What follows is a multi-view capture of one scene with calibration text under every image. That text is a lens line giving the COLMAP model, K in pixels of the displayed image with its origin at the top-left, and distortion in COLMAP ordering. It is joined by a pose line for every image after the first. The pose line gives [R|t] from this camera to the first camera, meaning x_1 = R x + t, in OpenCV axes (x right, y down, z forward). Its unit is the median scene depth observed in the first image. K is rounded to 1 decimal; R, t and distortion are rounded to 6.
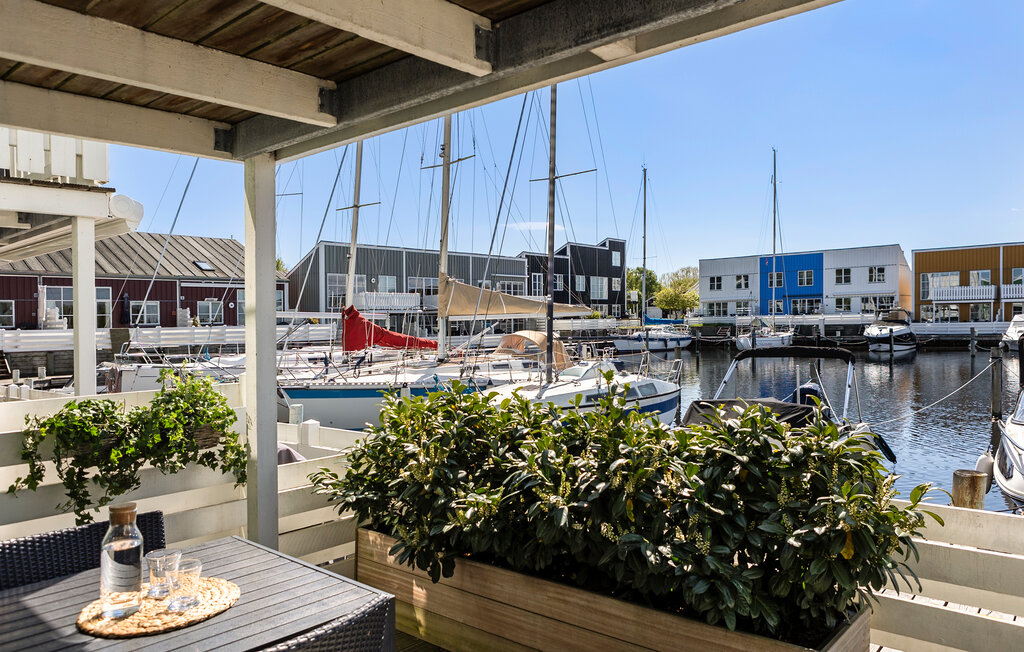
lens RADIAL K [[718.5, 0, 512.0], [0, 718.5, 326.0], [0, 0, 1]] dist [0.002976, 0.001272]
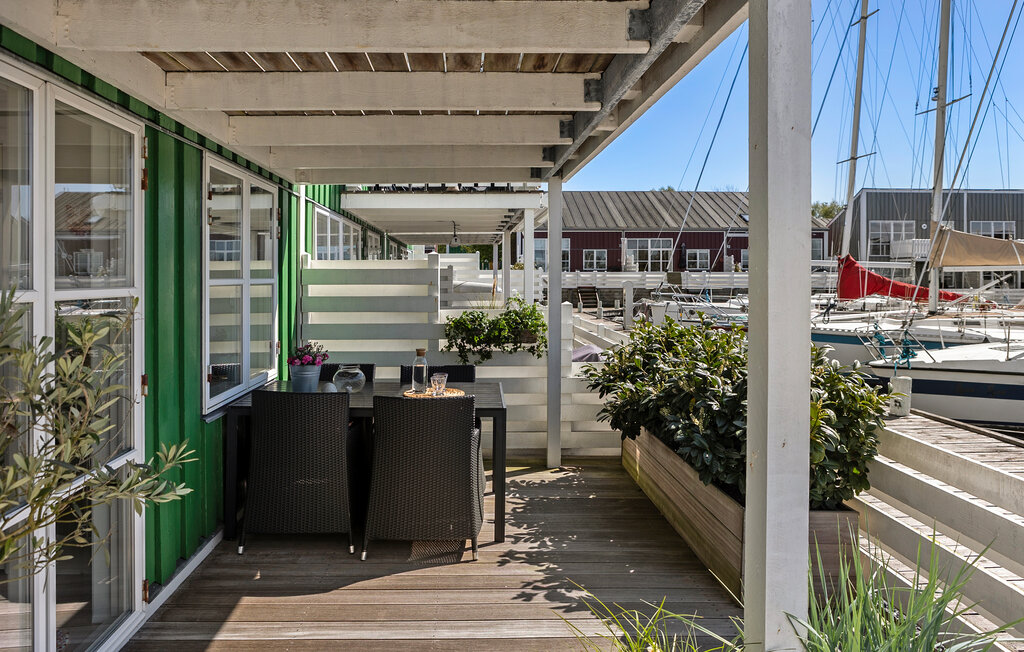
lens RADIAL K [[695.8, 0, 510.9], [0, 695.8, 274.7], [0, 0, 1]] dist [0.002804, 0.000770]
pose [[0.704276, 0.021794, -0.709592, 0.146597], [-0.017950, 0.999756, 0.012891, -0.004124], [0.709700, 0.003658, 0.704495, -0.048564]]
